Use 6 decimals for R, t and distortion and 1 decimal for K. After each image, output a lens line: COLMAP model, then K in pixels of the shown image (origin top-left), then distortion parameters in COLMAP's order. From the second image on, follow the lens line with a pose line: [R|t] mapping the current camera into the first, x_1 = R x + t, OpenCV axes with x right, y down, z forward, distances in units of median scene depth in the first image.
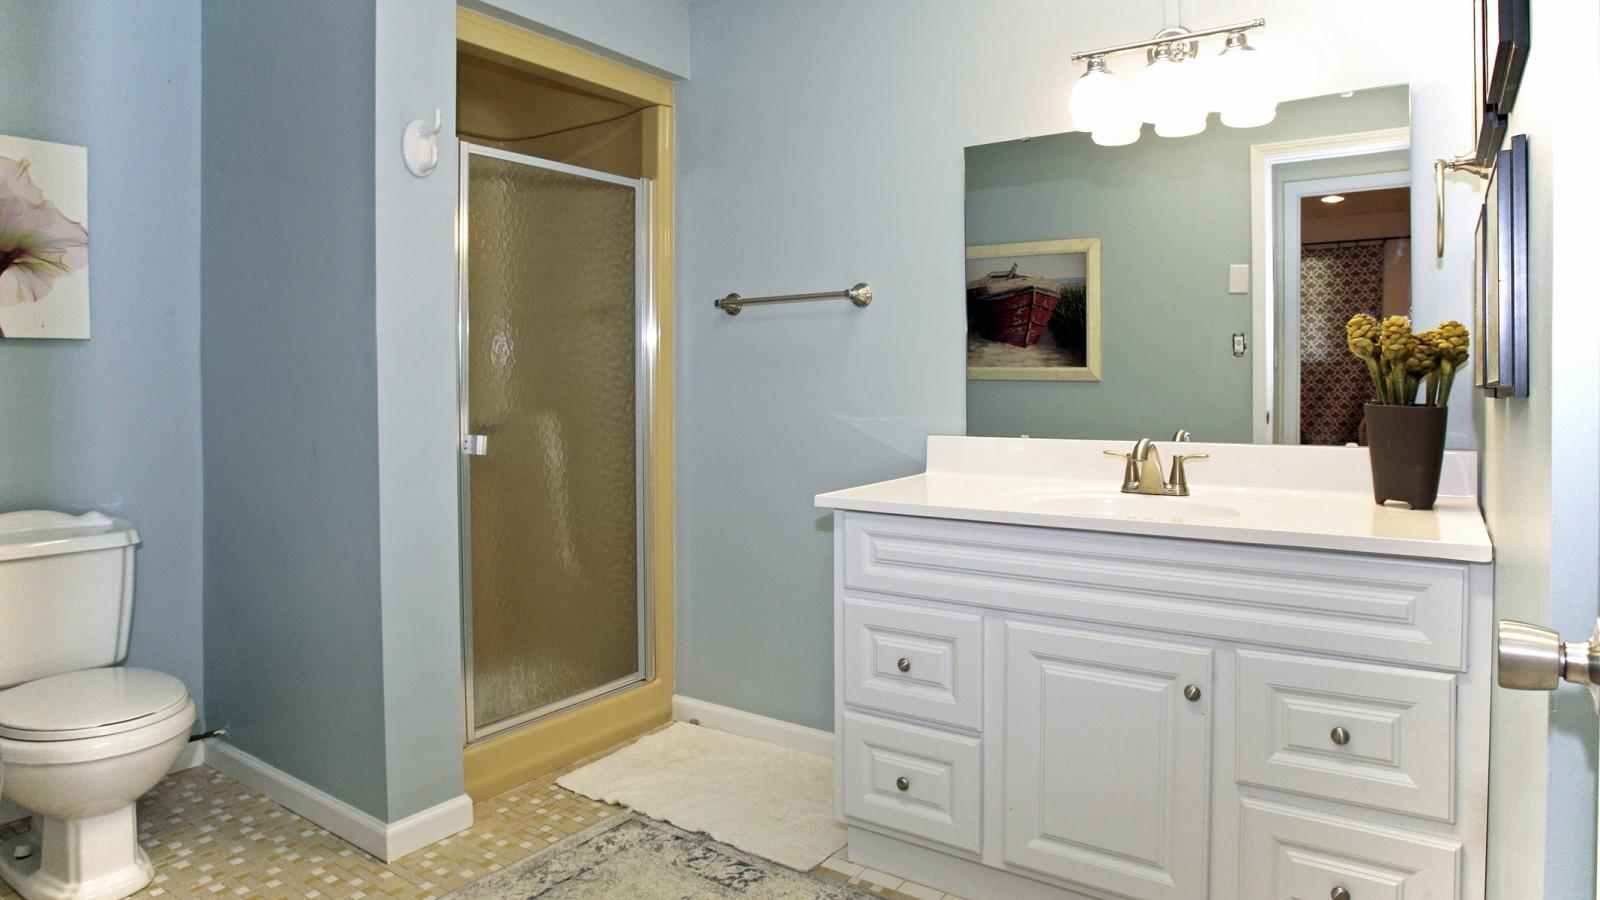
lens RADIAL K [[959.5, 0, 797.5], [0, 959.5, 406.6], [0, 0, 1]] dist [-0.049079, -0.000117]
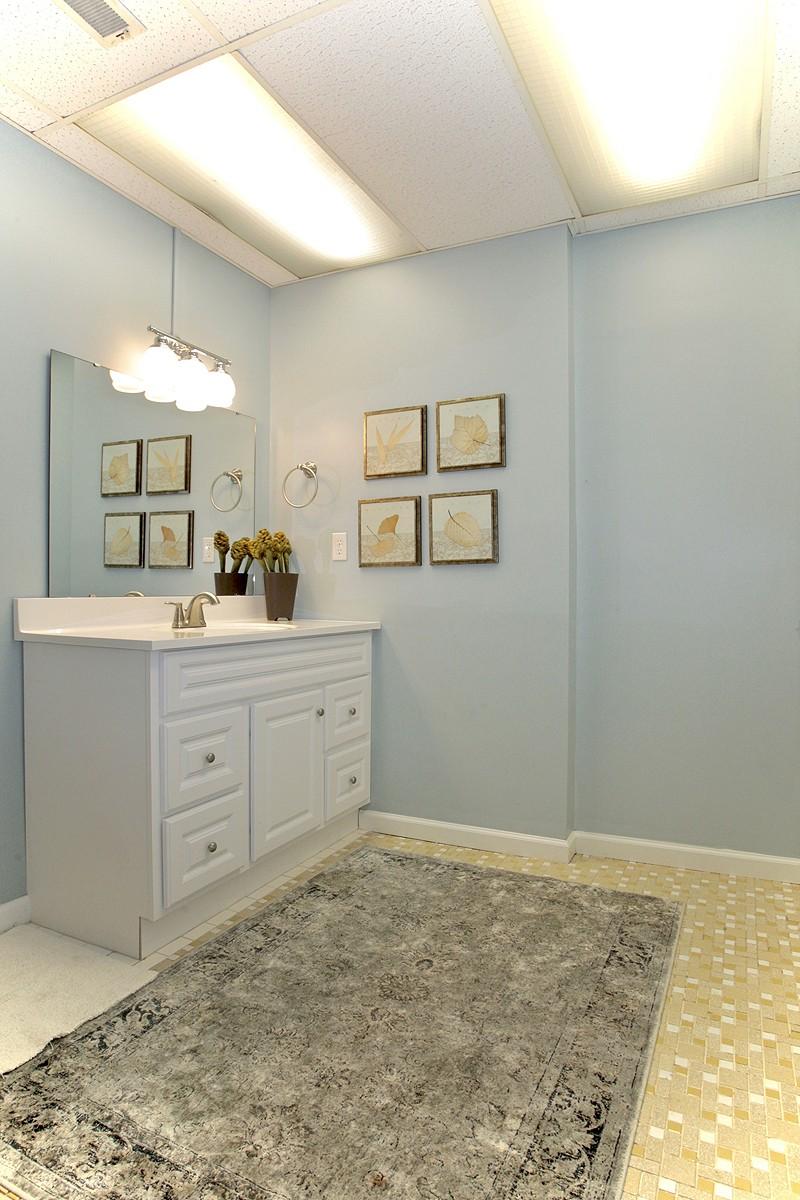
lens RADIAL K [[704.7, 0, 400.0], [0, 704.7, 600.0], [0, 0, 1]] dist [-0.000819, 0.000050]
pose [[-0.140502, -0.010980, 0.990020, -0.870889], [0.022041, 0.999656, 0.014215, 0.037608], [-0.989835, 0.023819, -0.140212, 0.833299]]
